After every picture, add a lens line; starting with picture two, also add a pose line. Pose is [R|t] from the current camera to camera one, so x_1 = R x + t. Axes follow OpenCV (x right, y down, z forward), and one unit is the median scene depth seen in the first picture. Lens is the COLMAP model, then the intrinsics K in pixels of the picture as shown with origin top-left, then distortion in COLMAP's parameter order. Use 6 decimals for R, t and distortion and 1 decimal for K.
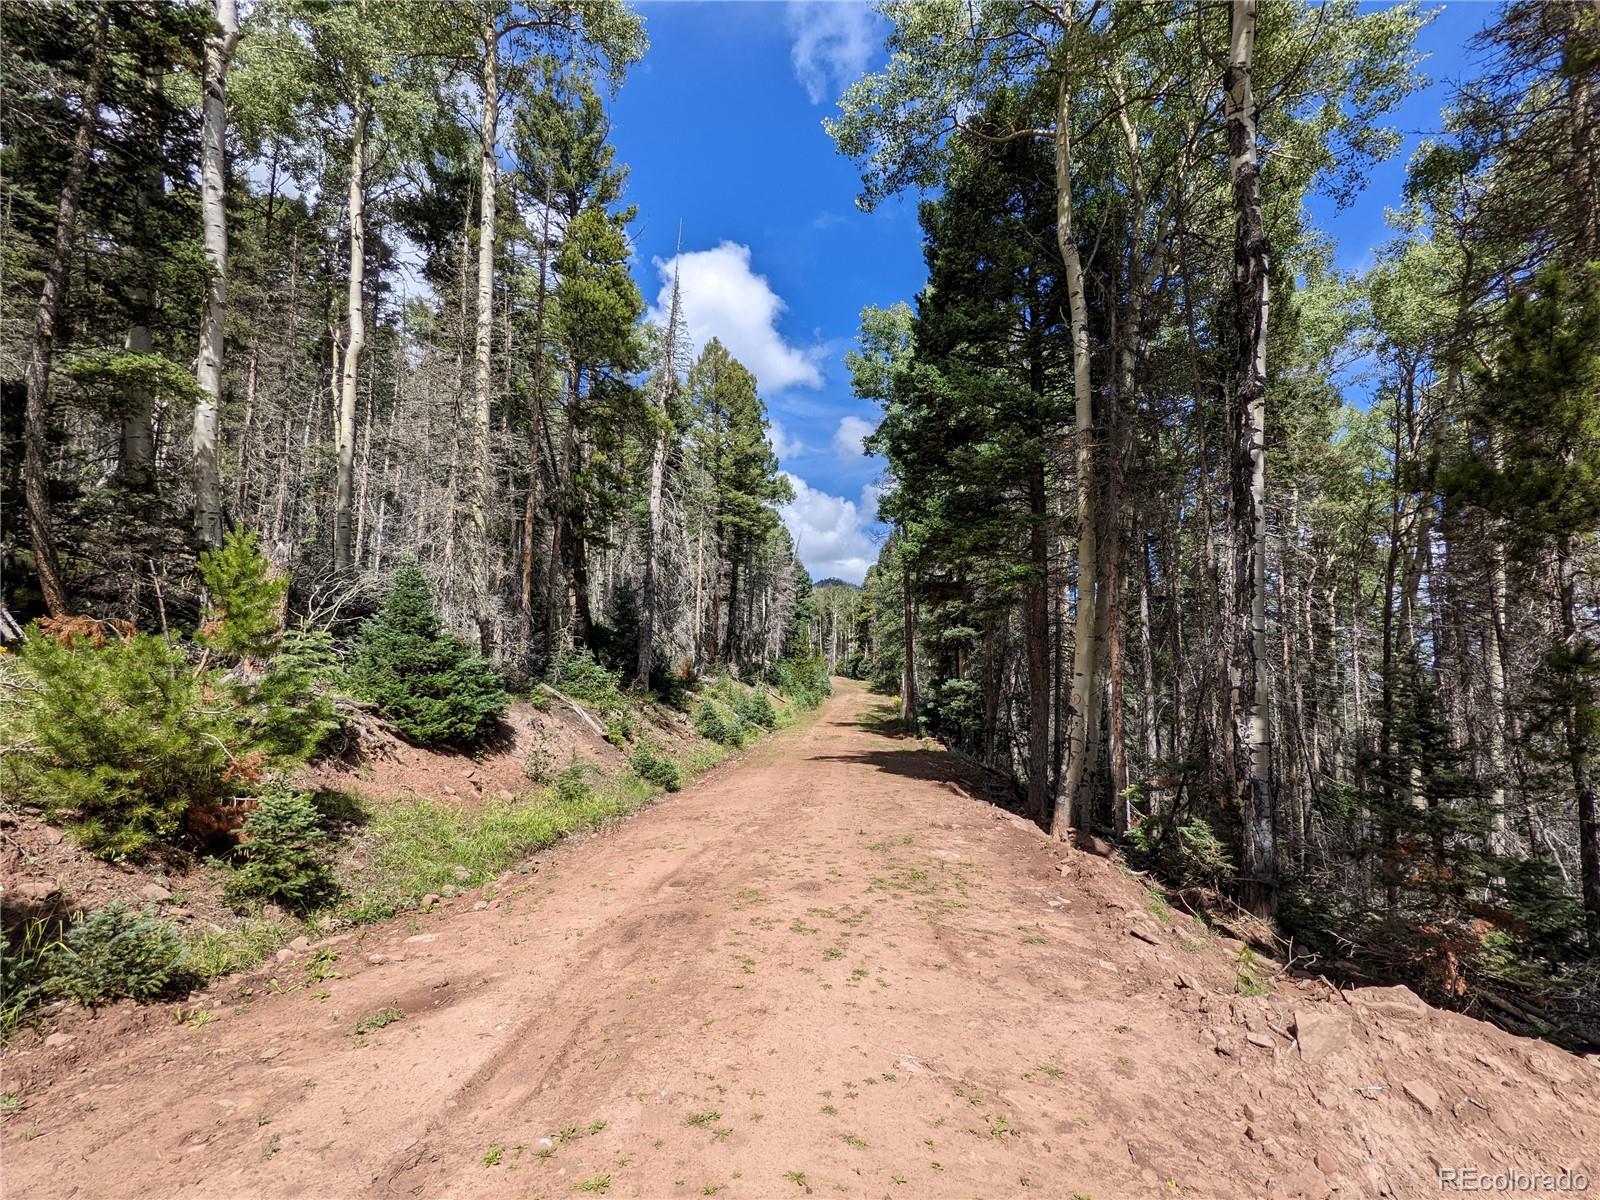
lens RADIAL K [[745.4, 0, 799.9], [0, 745.4, 599.6], [0, 0, 1]] dist [-0.004210, -0.000505]
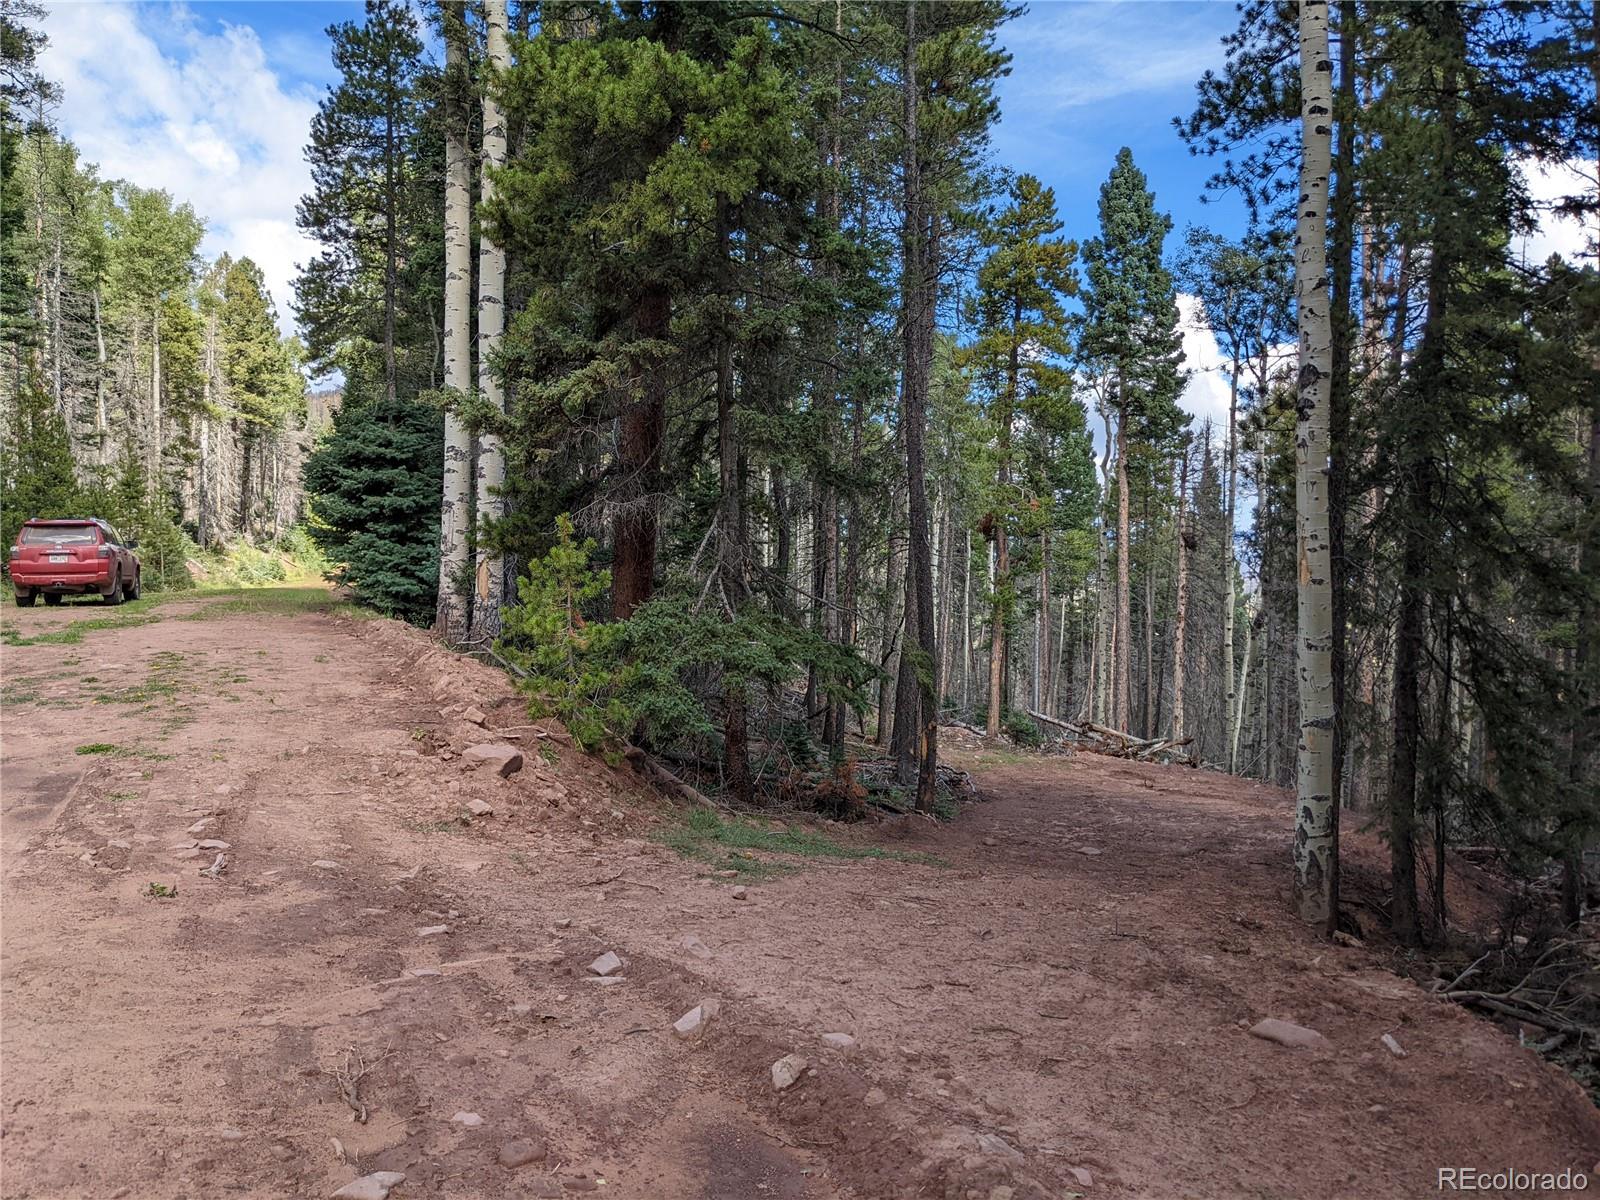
lens RADIAL K [[1256.2, 0, 801.2], [0, 1256.2, 596.6], [0, 0, 1]] dist [-0.004321, -0.001747]
pose [[0.940283, -0.011100, 0.340214, 0.060902], [-0.039736, 0.989056, 0.142092, -0.143371], [-0.338067, -0.147125, 0.929551, -1.249885]]
